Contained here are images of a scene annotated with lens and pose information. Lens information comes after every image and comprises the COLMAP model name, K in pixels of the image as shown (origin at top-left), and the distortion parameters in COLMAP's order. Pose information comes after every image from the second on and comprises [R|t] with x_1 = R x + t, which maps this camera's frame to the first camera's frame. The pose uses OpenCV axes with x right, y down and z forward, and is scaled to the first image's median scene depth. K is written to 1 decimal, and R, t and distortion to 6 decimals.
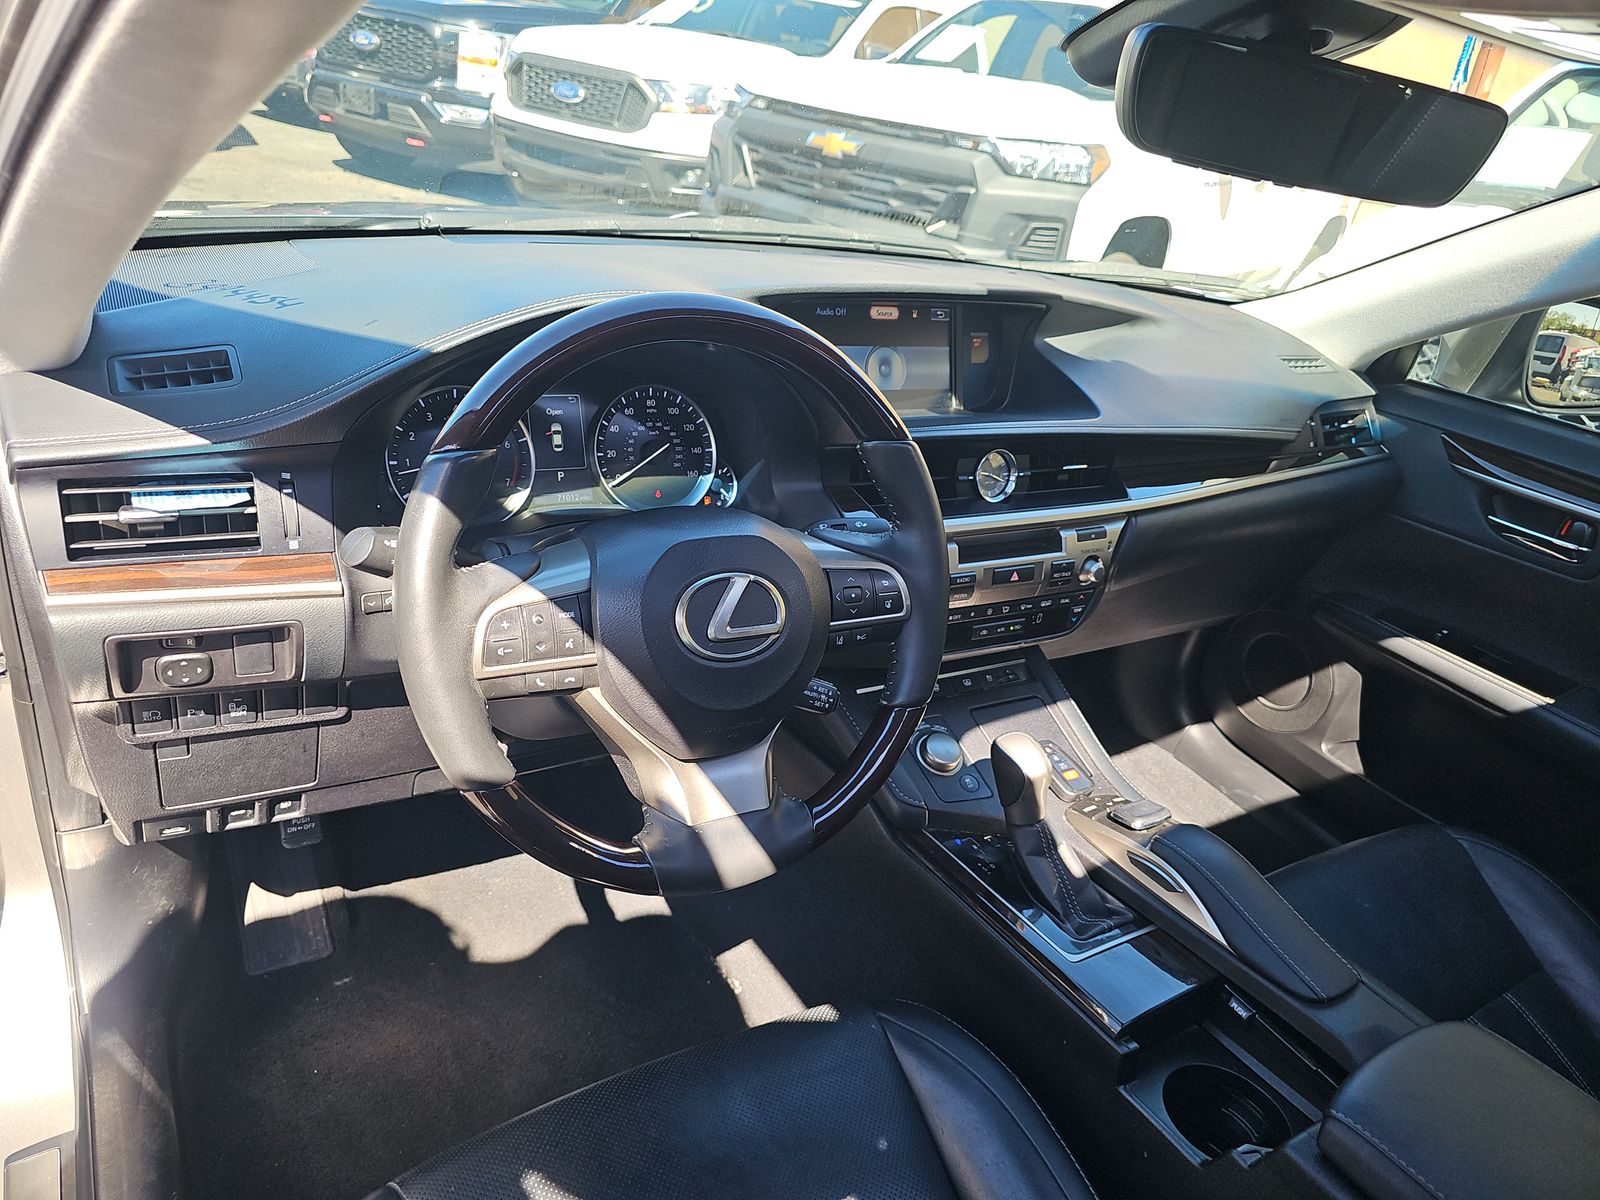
lens RADIAL K [[1077.7, 0, 815.6], [0, 1077.7, 593.2], [0, 0, 1]] dist [0.063173, -0.074558]
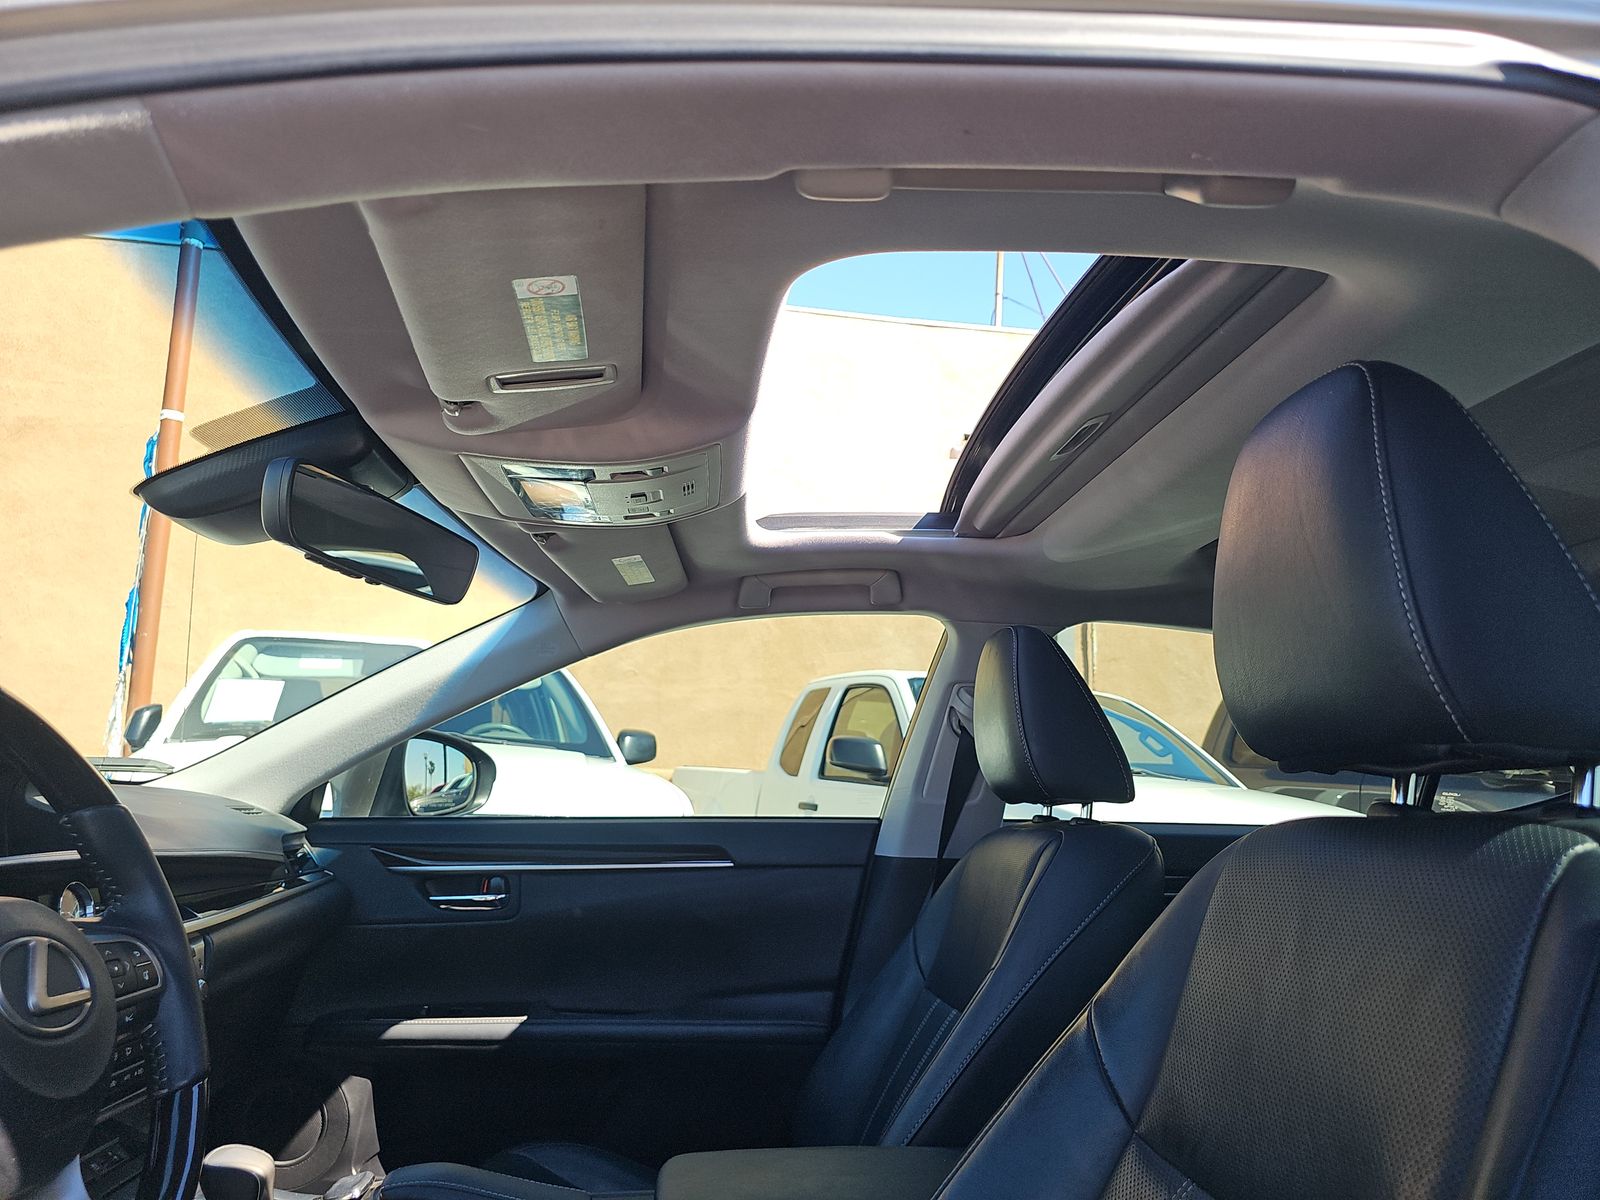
lens RADIAL K [[1060.6, 0, 803.5], [0, 1060.6, 610.4], [0, 0, 1]] dist [0.025150, -0.029367]
pose [[0.452178, 0.018382, 0.891738, -0.377358], [0.420073, 0.877571, -0.231099, 0.139430], [-0.786812, 0.479093, 0.389097, 0.061345]]
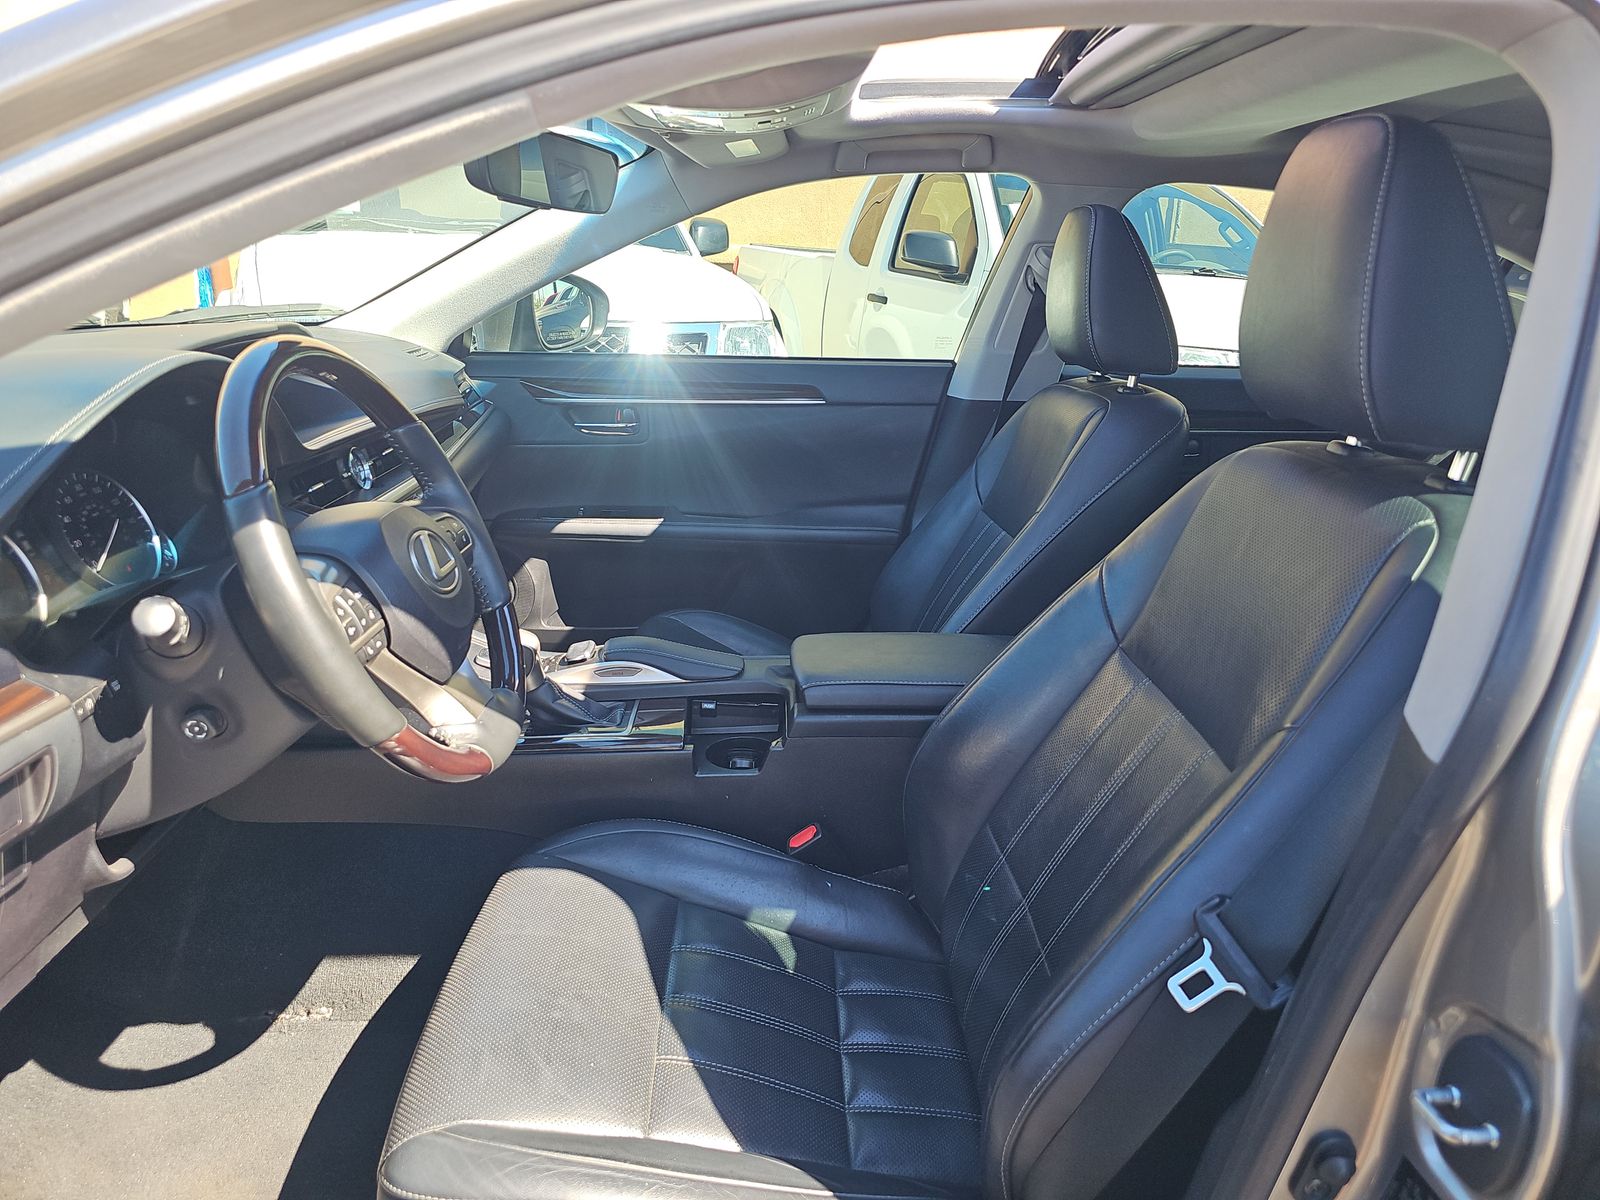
lens RADIAL K [[1060.6, 0, 803.5], [0, 1060.6, 610.4], [0, 0, 1]] dist [0.025150, -0.029367]
pose [[0.501954, -0.390979, 0.771478, -0.612680], [0.400674, 0.895620, 0.193198, 0.003888], [-0.766487, 0.212134, 0.606215, -0.085539]]
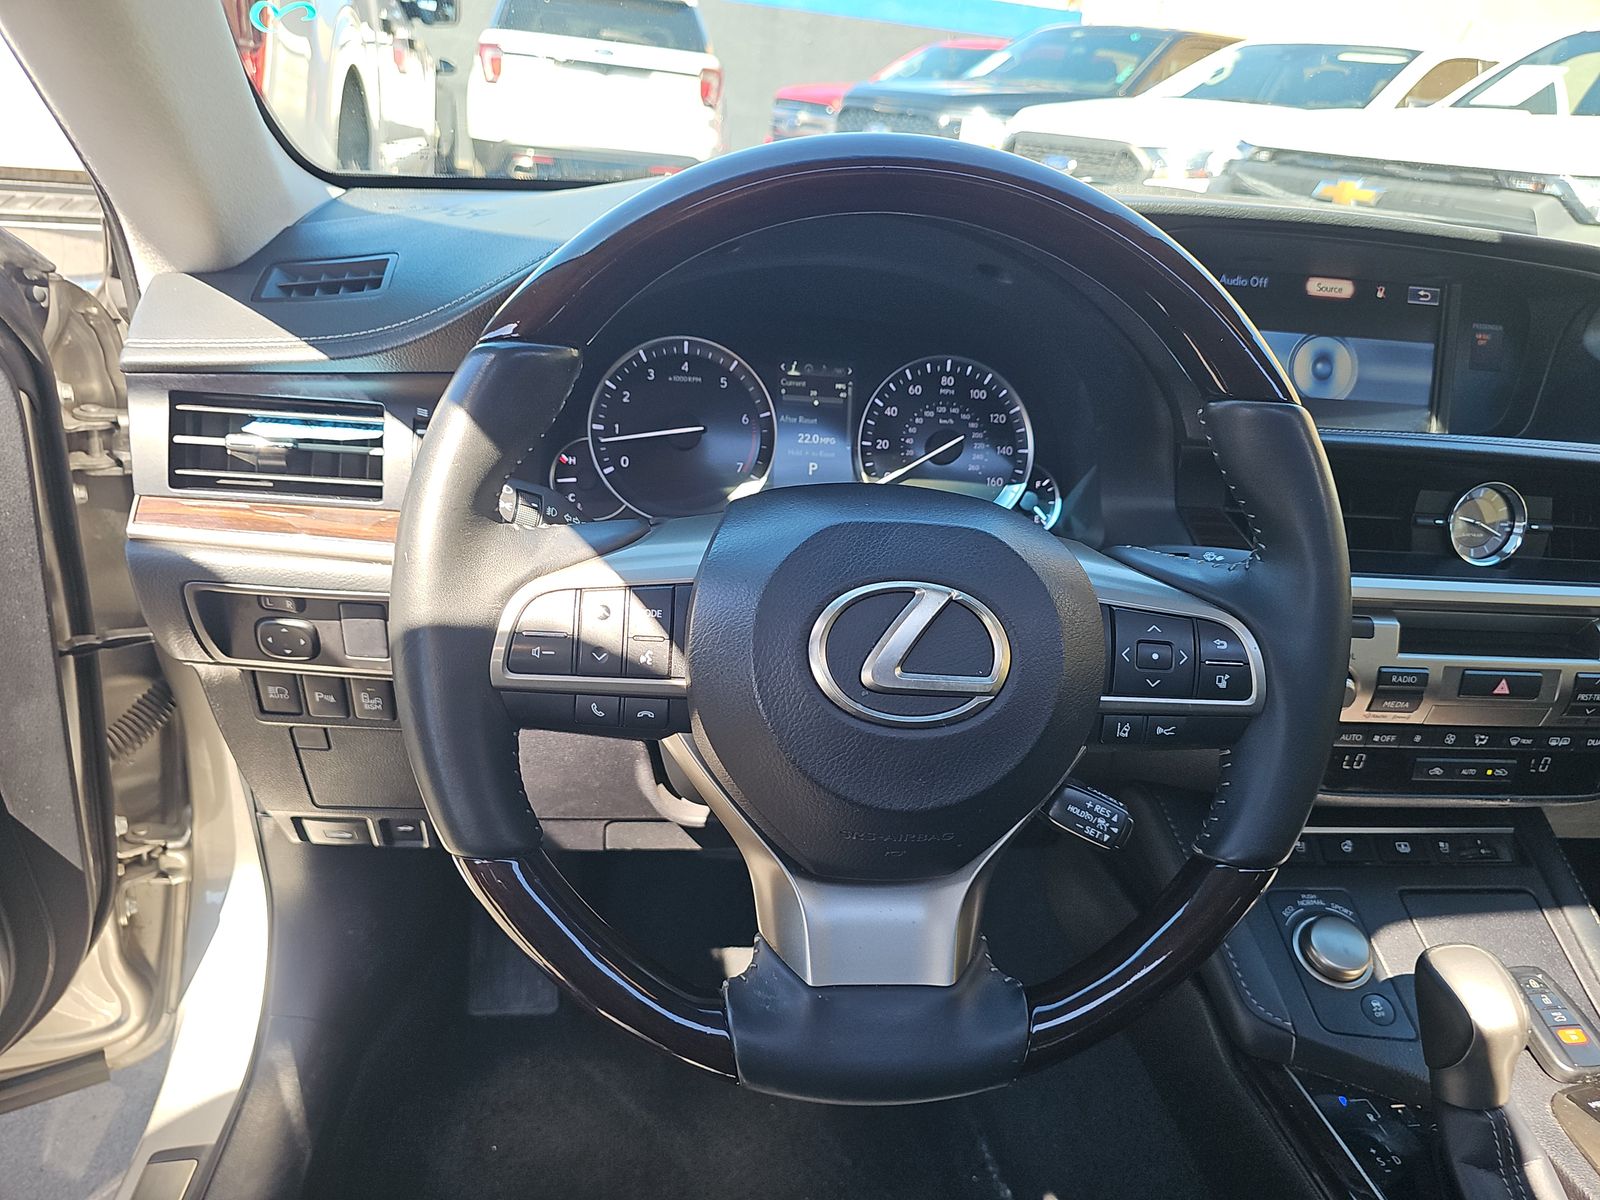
lens RADIAL K [[1113.6, 0, 797.3], [0, 1113.6, 605.5], [0, 0, 1]] dist [0.026010, -0.041740]
pose [[0.908168, 0.108766, -0.404228, 0.077163], [-0.136479, 0.989823, -0.040291, 0.019521], [0.395732, 0.091760, 0.913770, 0.276925]]
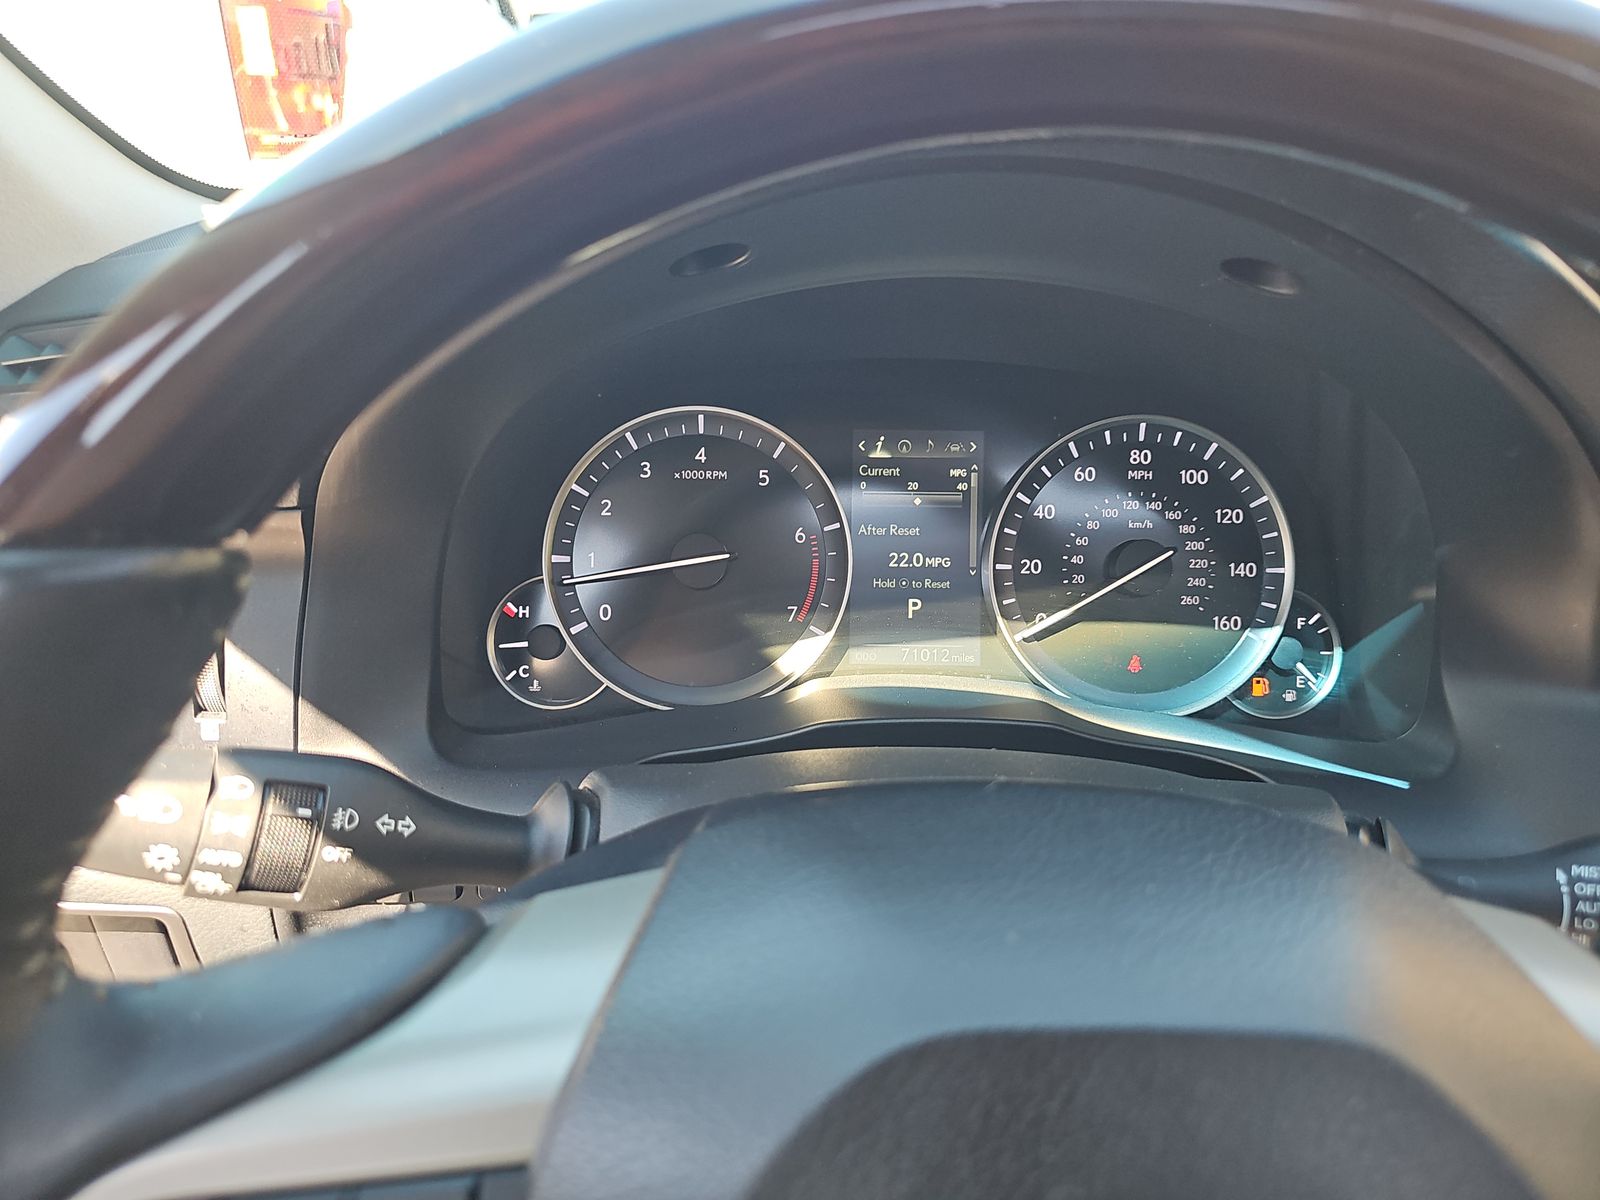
lens RADIAL K [[1109.6, 0, 750.5], [0, 1109.6, 597.8], [0, 0, 1]] dist [-0.000801, -0.043122]
pose [[0.832138, 0.086383, -0.547800, -0.032207], [-0.127394, 0.991154, -0.037223, -0.081413], [0.539739, 0.100761, 0.835781, 0.537697]]
